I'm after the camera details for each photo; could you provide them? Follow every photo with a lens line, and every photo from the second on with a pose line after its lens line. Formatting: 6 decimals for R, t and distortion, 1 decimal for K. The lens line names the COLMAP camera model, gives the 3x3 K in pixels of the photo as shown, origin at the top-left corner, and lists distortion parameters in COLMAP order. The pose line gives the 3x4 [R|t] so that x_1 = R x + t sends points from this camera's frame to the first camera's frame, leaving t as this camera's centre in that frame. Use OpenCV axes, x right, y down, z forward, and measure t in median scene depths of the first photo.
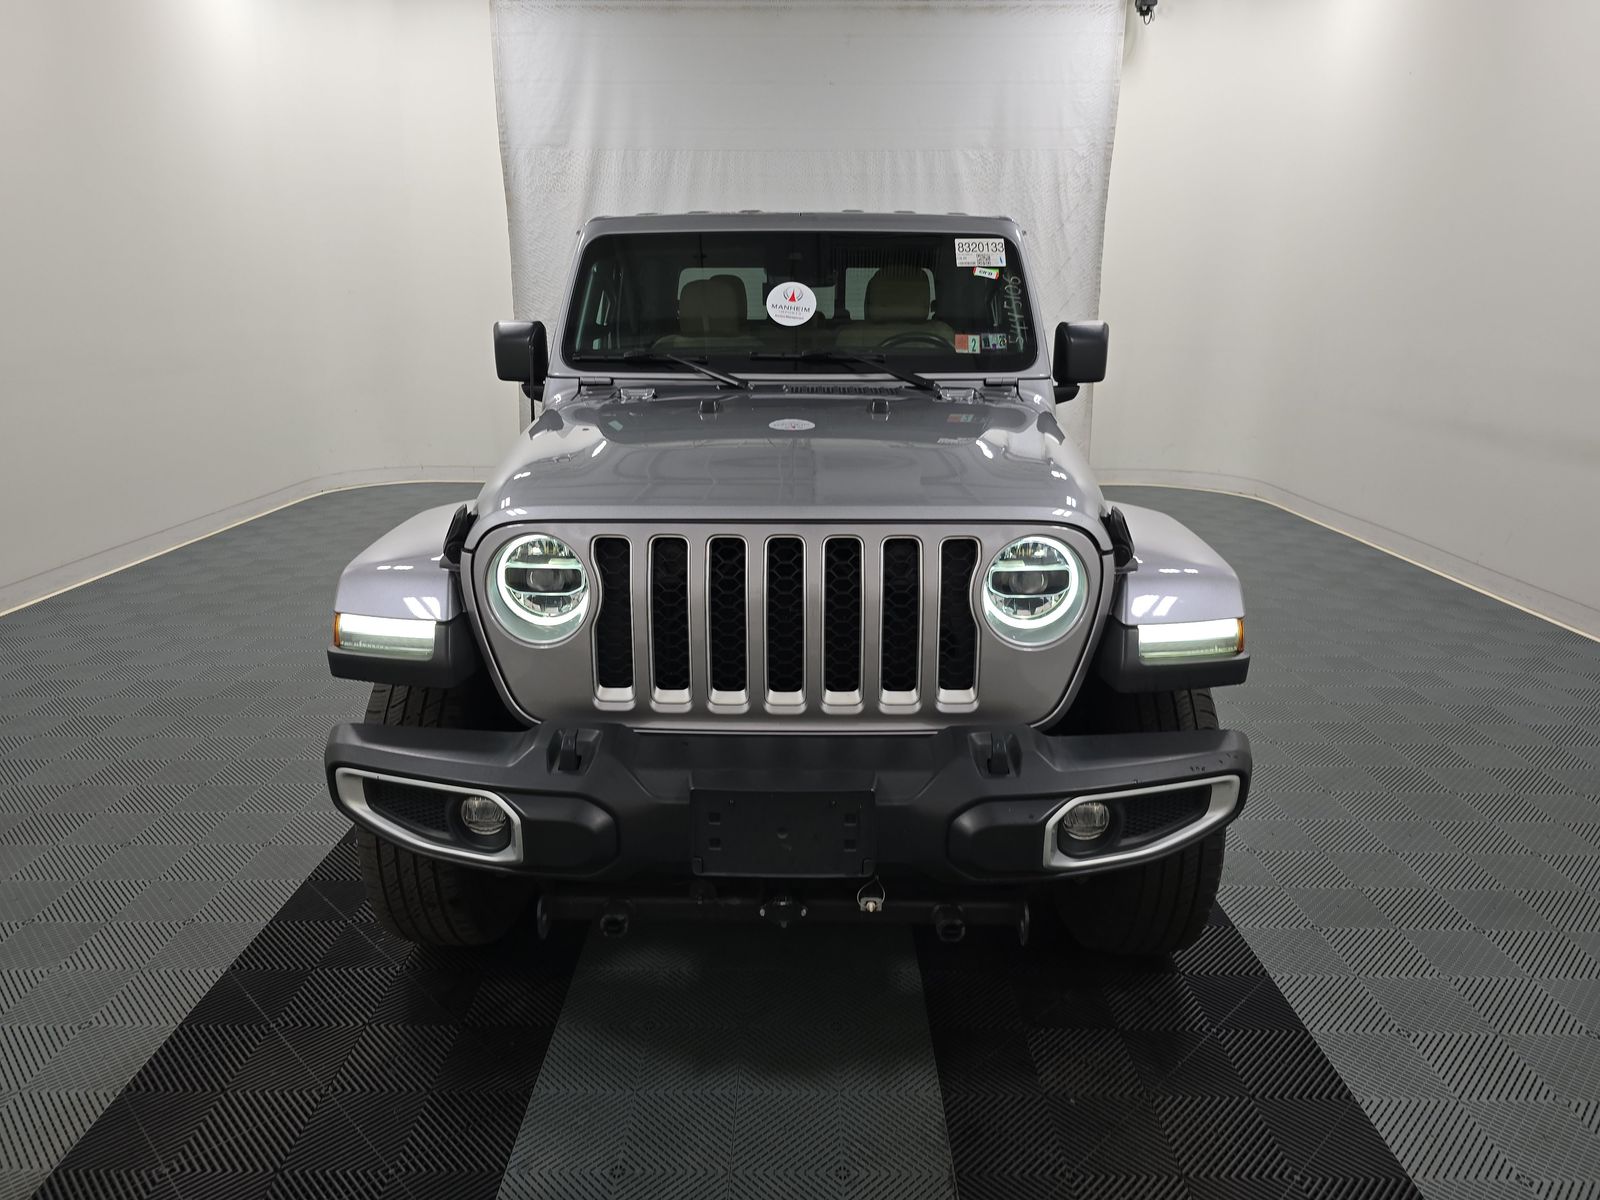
lens RADIAL K [[1114.4, 0, 800.0], [0, 1114.4, 600.0], [0, 0, 1]] dist [0.015883, -0.000912]
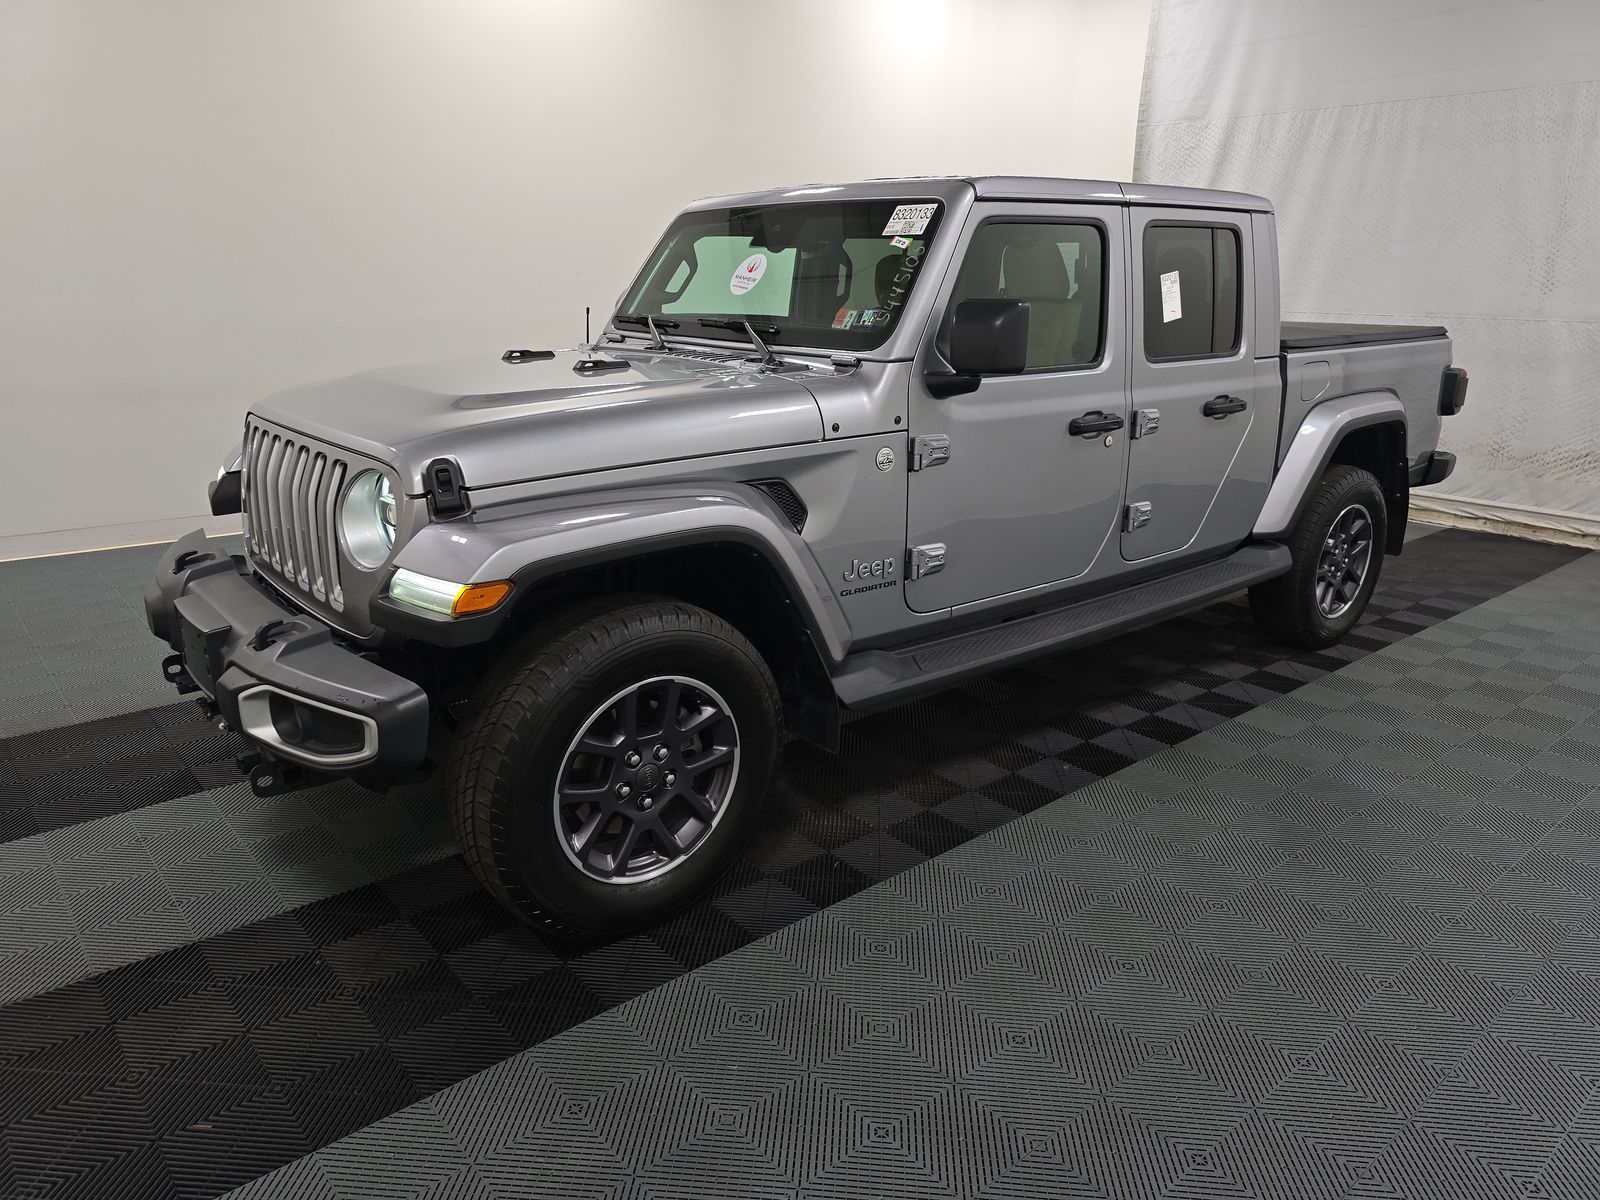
lens RADIAL K [[1114.4, 0, 800.0], [0, 1114.4, 600.0], [0, 0, 1]] dist [0.015883, -0.000912]
pose [[0.639833, 0.218116, -0.736912, 0.374289], [-0.210565, 0.971940, 0.104856, -0.039445], [0.739105, 0.088078, 0.667807, 0.159683]]
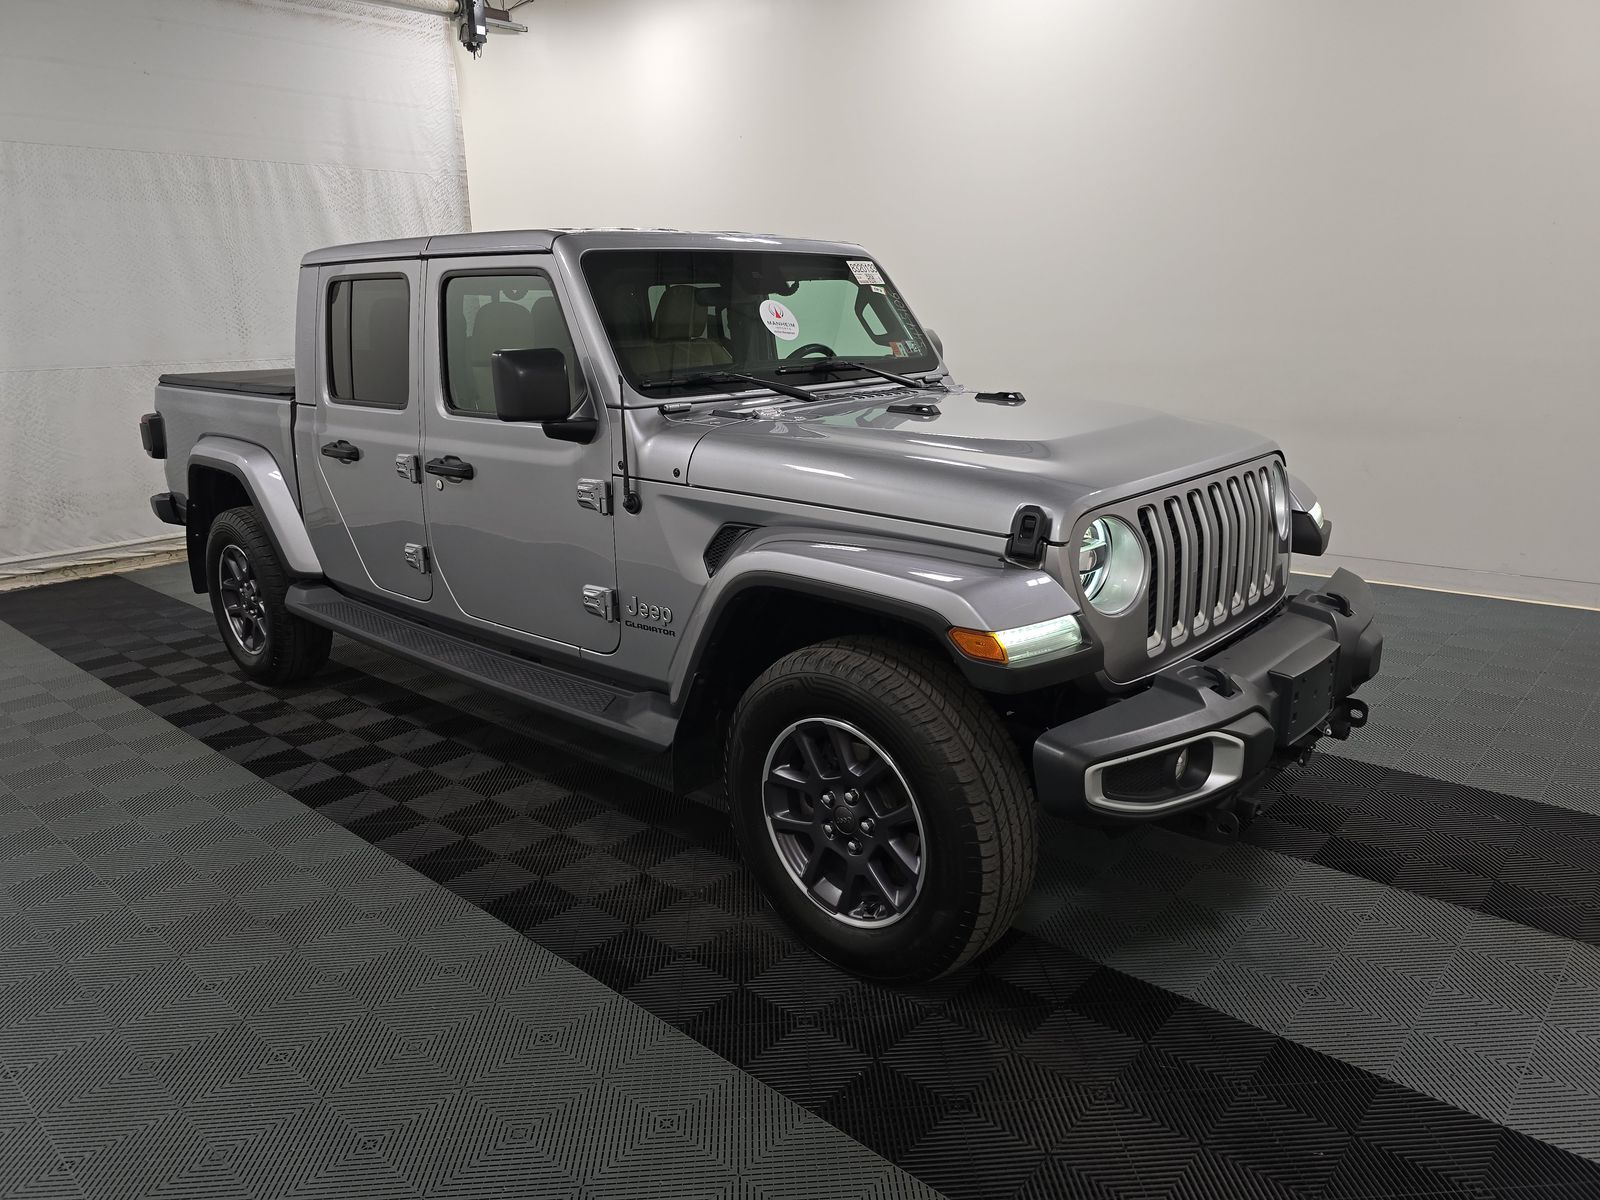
lens RADIAL K [[1114.4, 0, 800.0], [0, 1114.4, 600.0], [0, 0, 1]] dist [0.015883, -0.000912]
pose [[0.640030, -0.210896, 0.738840, -0.360143], [0.228626, 0.970310, 0.078917, -0.038542], [-0.733548, 0.118409, 0.669244, 0.137197]]
